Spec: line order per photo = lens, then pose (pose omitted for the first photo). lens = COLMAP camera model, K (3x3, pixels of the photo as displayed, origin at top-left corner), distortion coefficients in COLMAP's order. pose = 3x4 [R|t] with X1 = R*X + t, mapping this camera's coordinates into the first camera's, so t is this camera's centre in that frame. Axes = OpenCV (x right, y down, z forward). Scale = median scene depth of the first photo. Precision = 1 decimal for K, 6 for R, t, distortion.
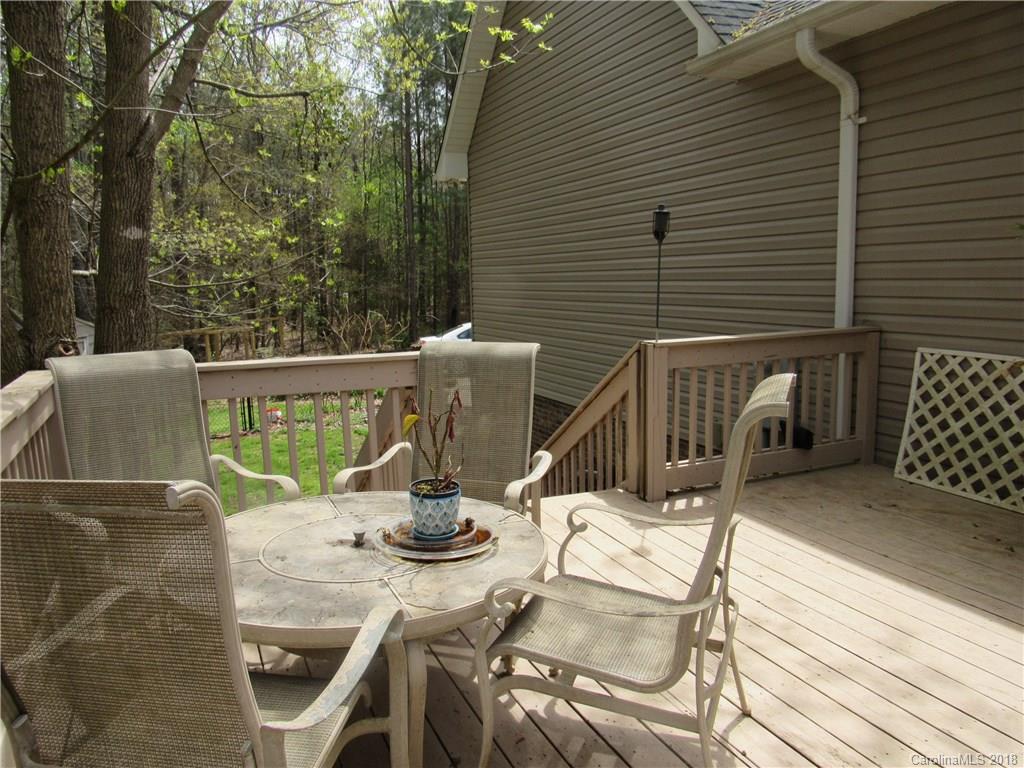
lens RADIAL K [[767.3, 0, 512.0], [0, 767.3, 384.0], [0, 0, 1]] dist [-0.036873, 0.005447]
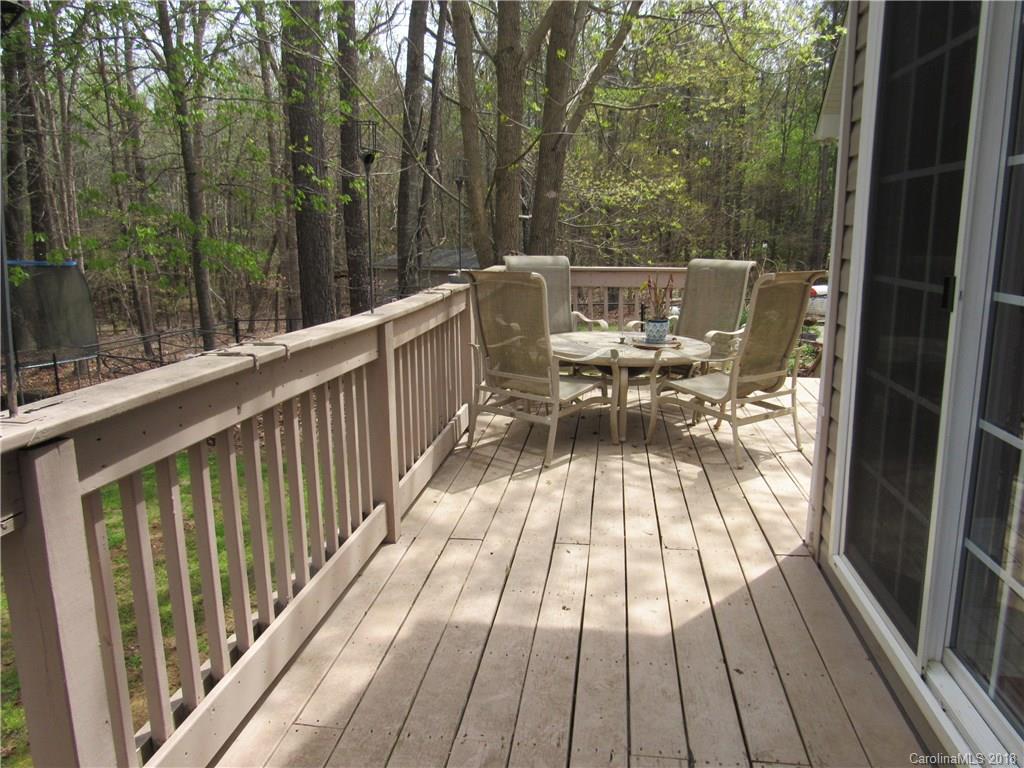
lens RADIAL K [[767.3, 0, 512.0], [0, 767.3, 384.0], [0, 0, 1]] dist [-0.036873, 0.005447]
pose [[0.857914, 0.116706, -0.500363, 0.444137], [-0.084464, 0.992647, 0.086706, 0.112952], [0.506803, -0.032123, 0.861463, -0.724238]]
